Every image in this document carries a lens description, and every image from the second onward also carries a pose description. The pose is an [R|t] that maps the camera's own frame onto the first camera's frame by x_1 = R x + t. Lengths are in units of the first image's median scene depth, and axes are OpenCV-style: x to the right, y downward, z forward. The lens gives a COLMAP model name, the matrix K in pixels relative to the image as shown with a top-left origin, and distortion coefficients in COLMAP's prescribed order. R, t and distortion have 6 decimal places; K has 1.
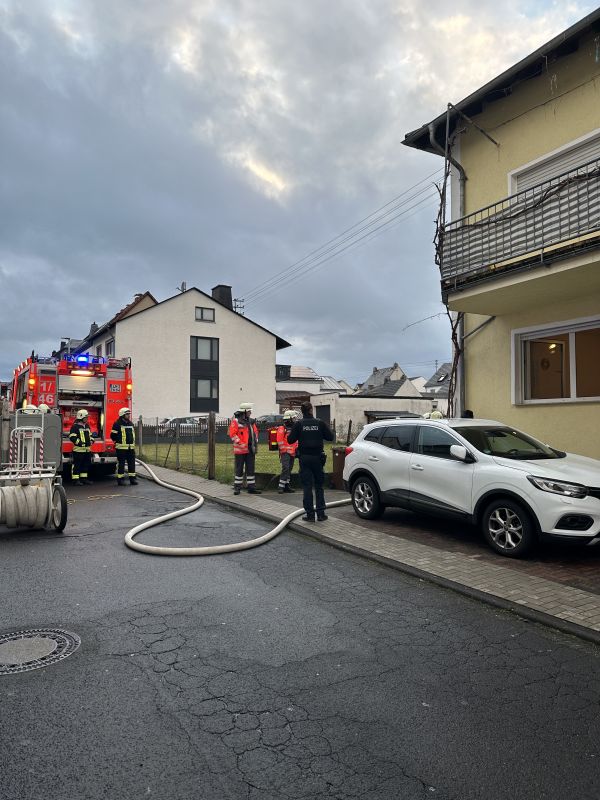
lens RADIAL K [[558.5, 0, 300.0], [0, 558.5, 400.0], [0, 0, 1]] dist [0.000837, 0.000220]
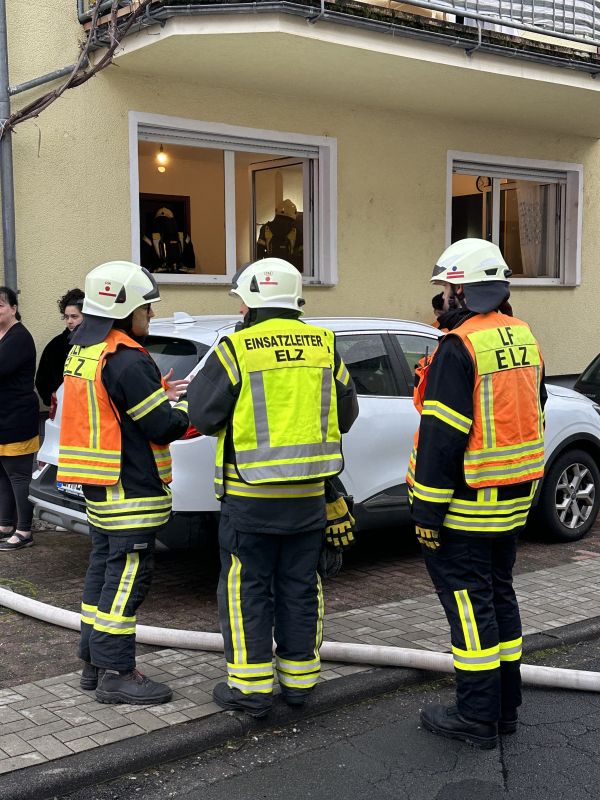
lens RADIAL K [[1079.4, 0, 300.0], [0, 1079.4, 400.0], [0, 0, 1]] dist [-0.015970, -0.068882]
pose [[-0.171175, -0.075993, 0.982305, -0.711202], [-0.033022, 0.996903, 0.071368, 0.051404], [-0.984687, -0.020221, -0.173155, 1.469585]]
